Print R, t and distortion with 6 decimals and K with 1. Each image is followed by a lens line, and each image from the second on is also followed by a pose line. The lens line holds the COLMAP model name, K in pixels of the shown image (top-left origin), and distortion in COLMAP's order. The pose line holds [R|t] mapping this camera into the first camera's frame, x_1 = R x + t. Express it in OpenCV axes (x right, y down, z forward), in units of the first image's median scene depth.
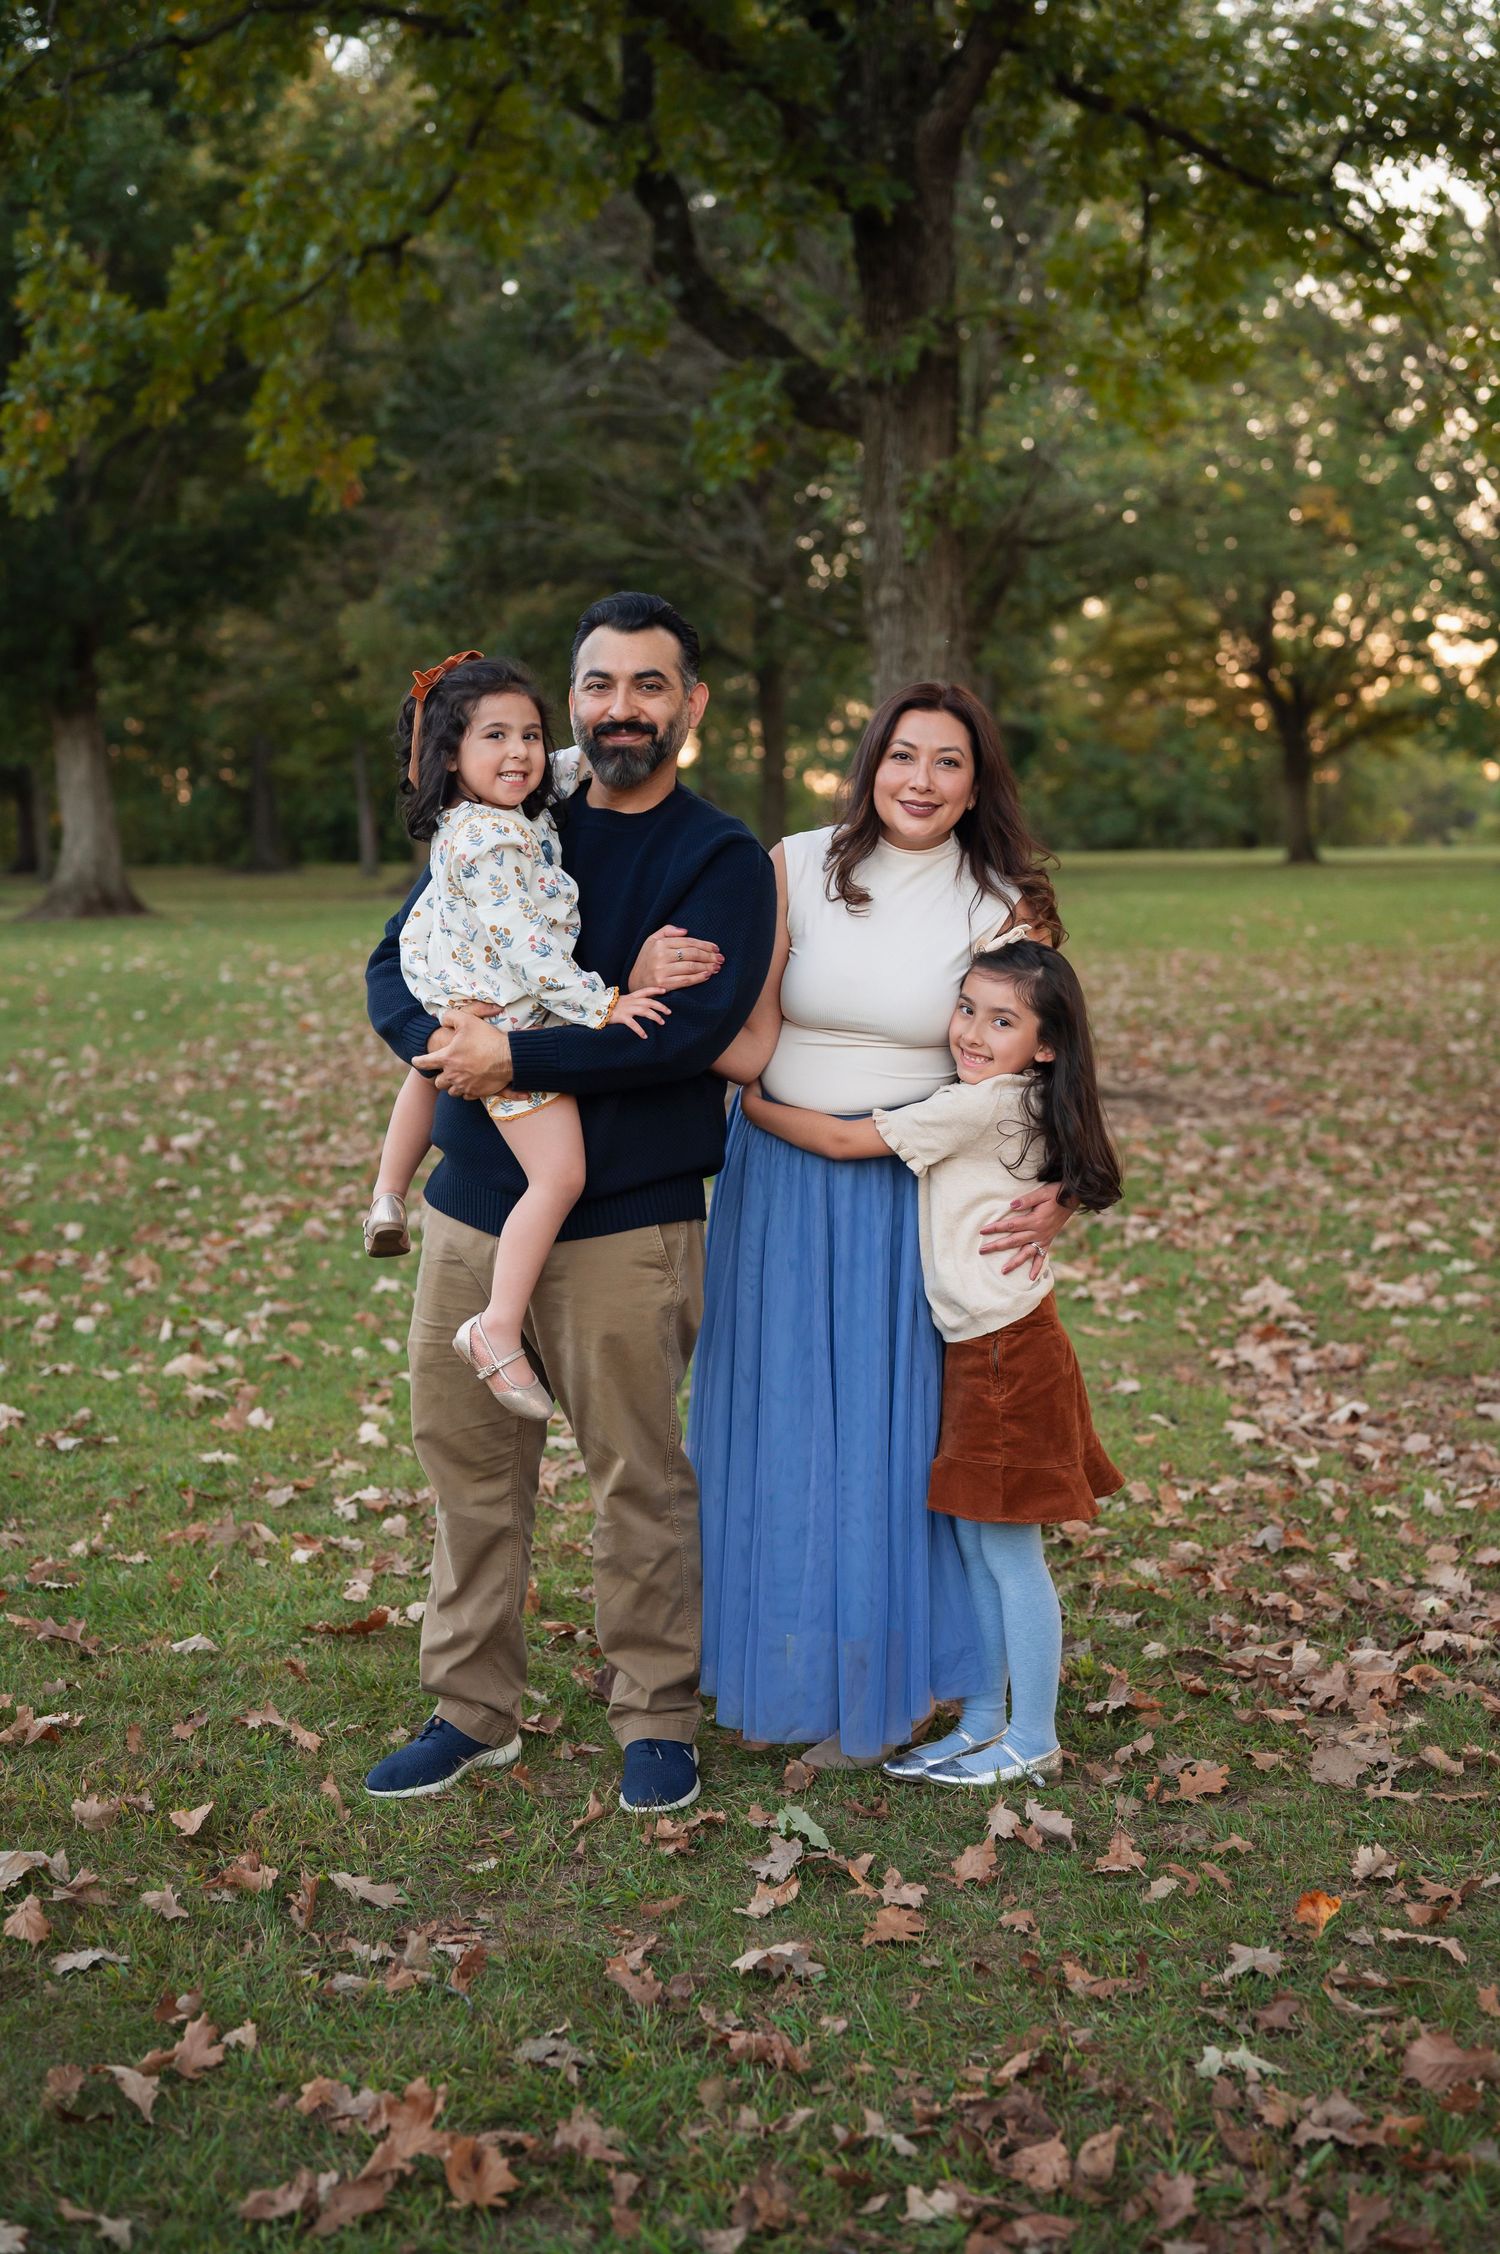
lens RADIAL K [[3523.4, 0, 750.0], [0, 3523.4, 1127.0], [0, 0, 1]] dist [0.027178, 0.091745]
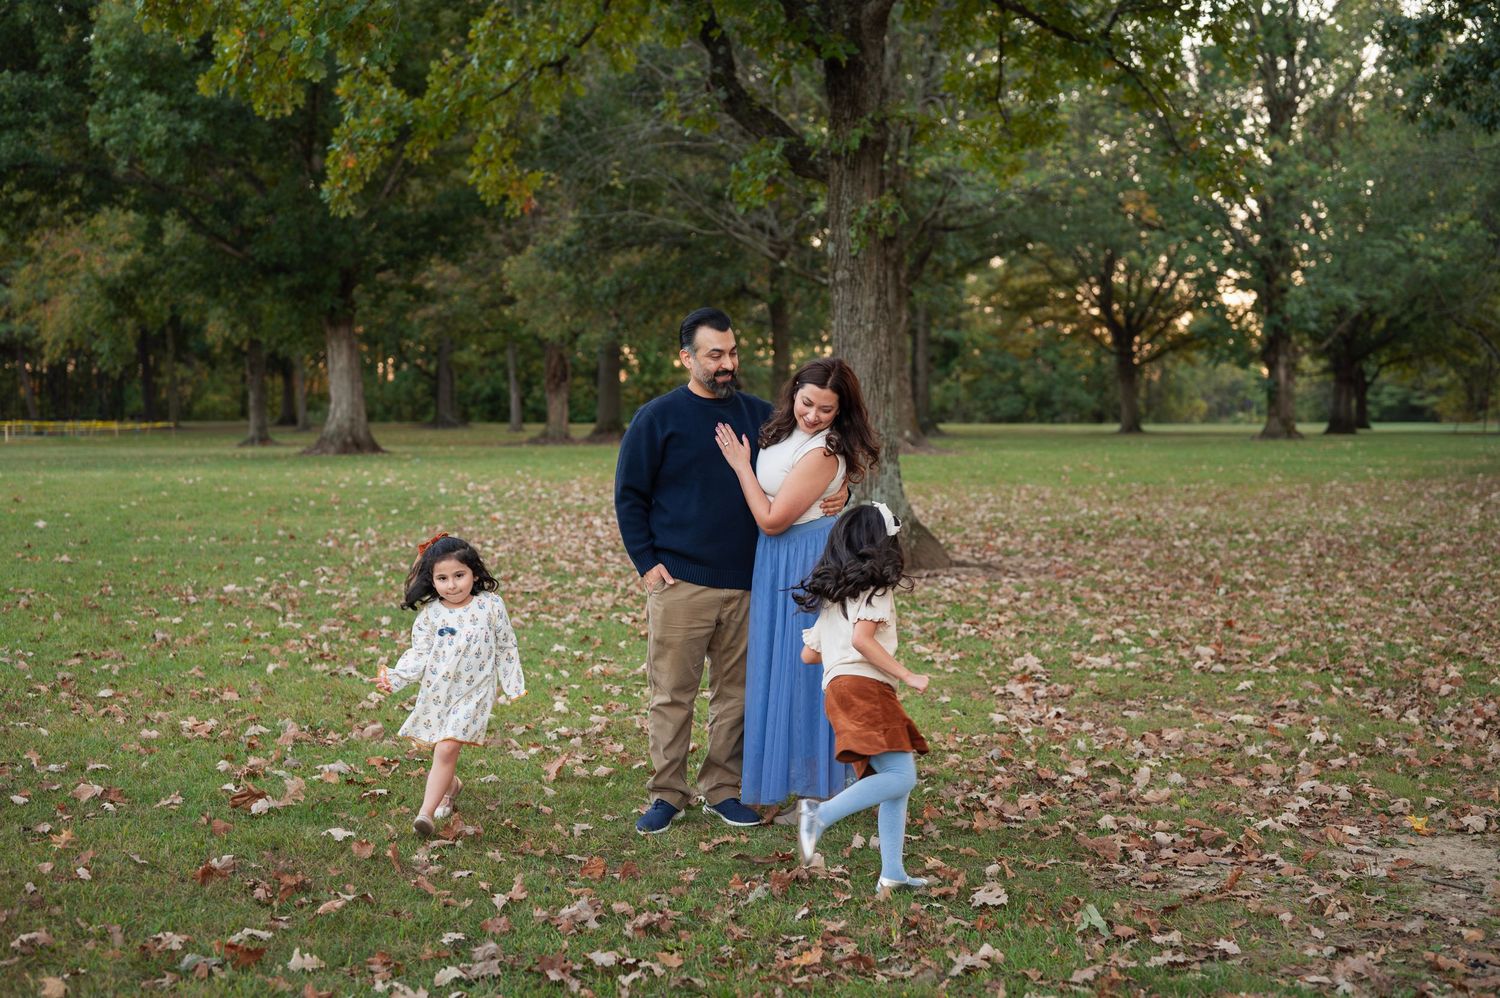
lens RADIAL K [[2362.0, 0, 771.2], [0, 2362.0, 498.5], [0, 0, 1]] dist [-0.000349, 0.035264]
pose [[0.999847, 0.017338, 0.002383, 0.003532], [-0.017216, 0.998870, -0.044303, 0.011950], [-0.003148, 0.044256, 0.999015, -0.163312]]
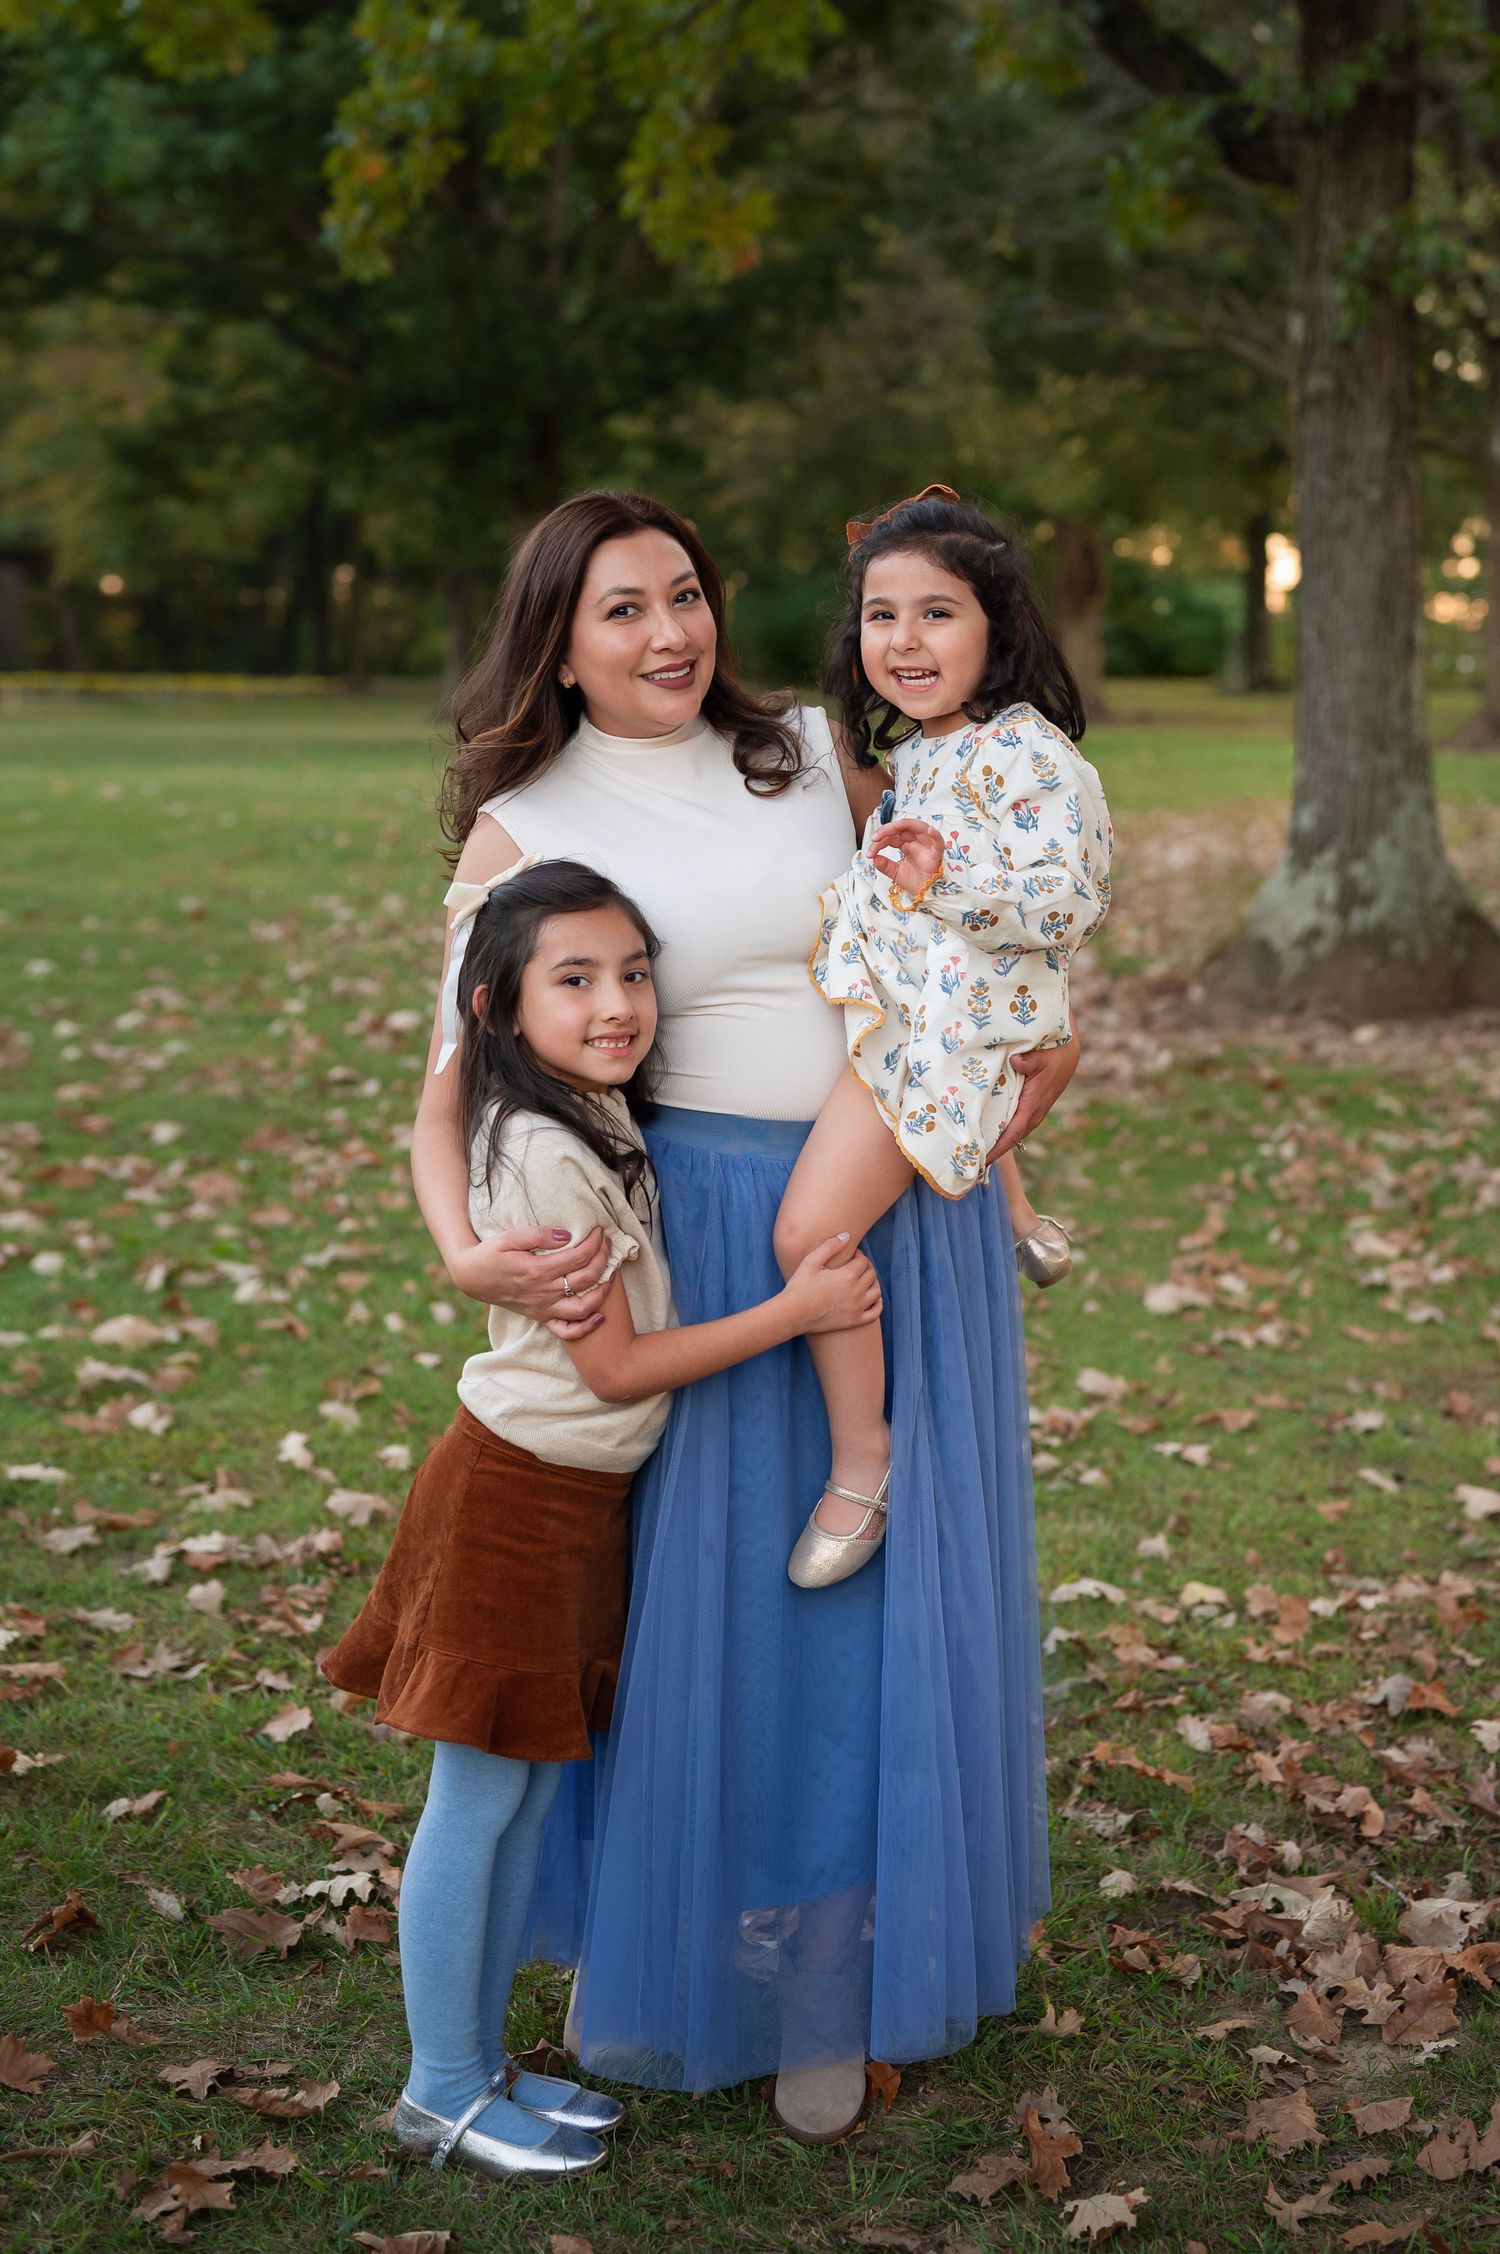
lens RADIAL K [[3888.1, 0, 749.8], [0, 3888.1, 1096.7], [0, 0, 1]] dist [-0.037969, -0.121121]
pose [[0.987631, 0.045619, -0.150014, 0.052545], [-0.041156, 0.998617, 0.032725, -0.009252], [0.151299, -0.026146, 0.988142, 0.086002]]
